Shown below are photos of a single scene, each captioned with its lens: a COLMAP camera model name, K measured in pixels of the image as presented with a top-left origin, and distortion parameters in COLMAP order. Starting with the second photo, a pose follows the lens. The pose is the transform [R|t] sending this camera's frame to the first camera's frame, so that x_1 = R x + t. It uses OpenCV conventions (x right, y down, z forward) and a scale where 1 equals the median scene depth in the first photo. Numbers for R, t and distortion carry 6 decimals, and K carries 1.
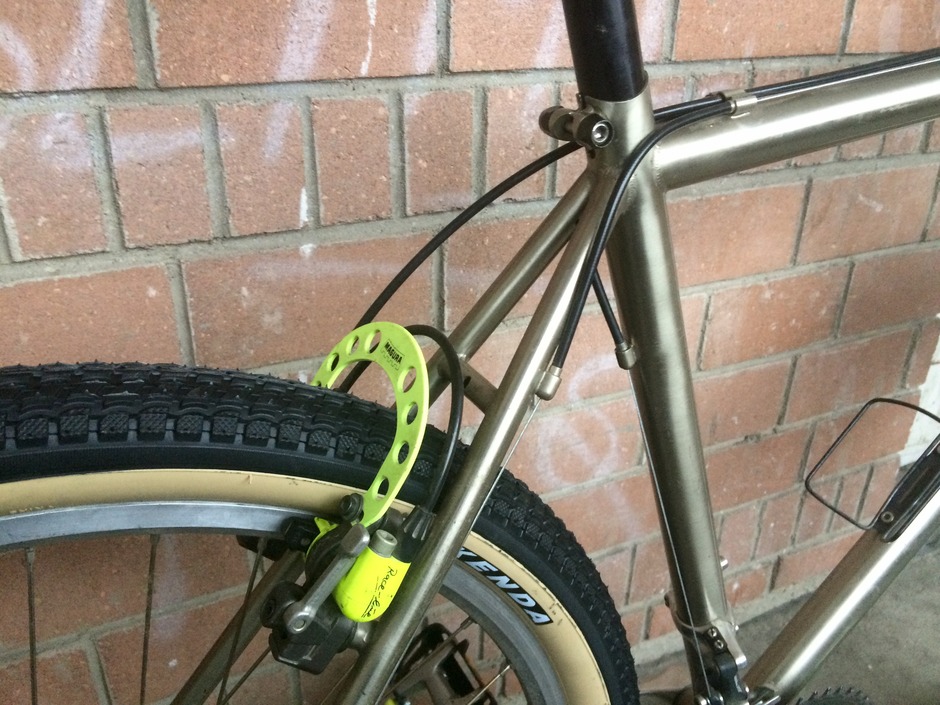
lens RADIAL K [[797.1, 0, 470.0], [0, 797.1, 352.5], [0, 0, 1]] dist [0.080194, -0.142058]
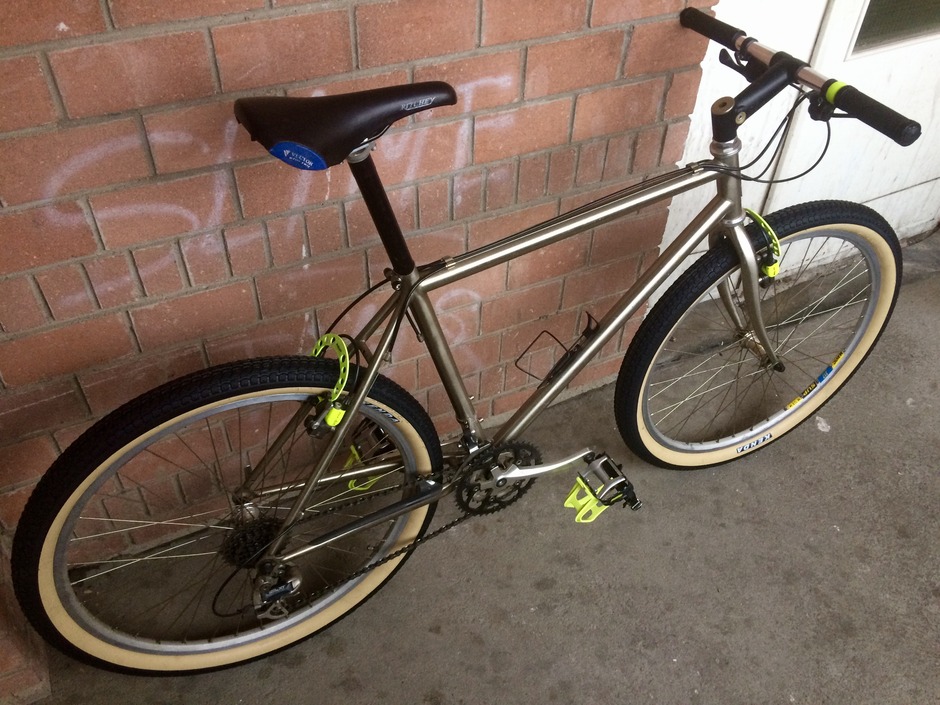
lens RADIAL K [[797.1, 0, 470.0], [0, 797.1, 352.5], [0, 0, 1]] dist [0.080194, -0.142058]
pose [[0.999941, -0.002261, 0.010652, 0.247805], [-0.000917, 0.957236, 0.289308, -0.568344], [-0.010850, -0.289301, 0.957177, -1.306867]]
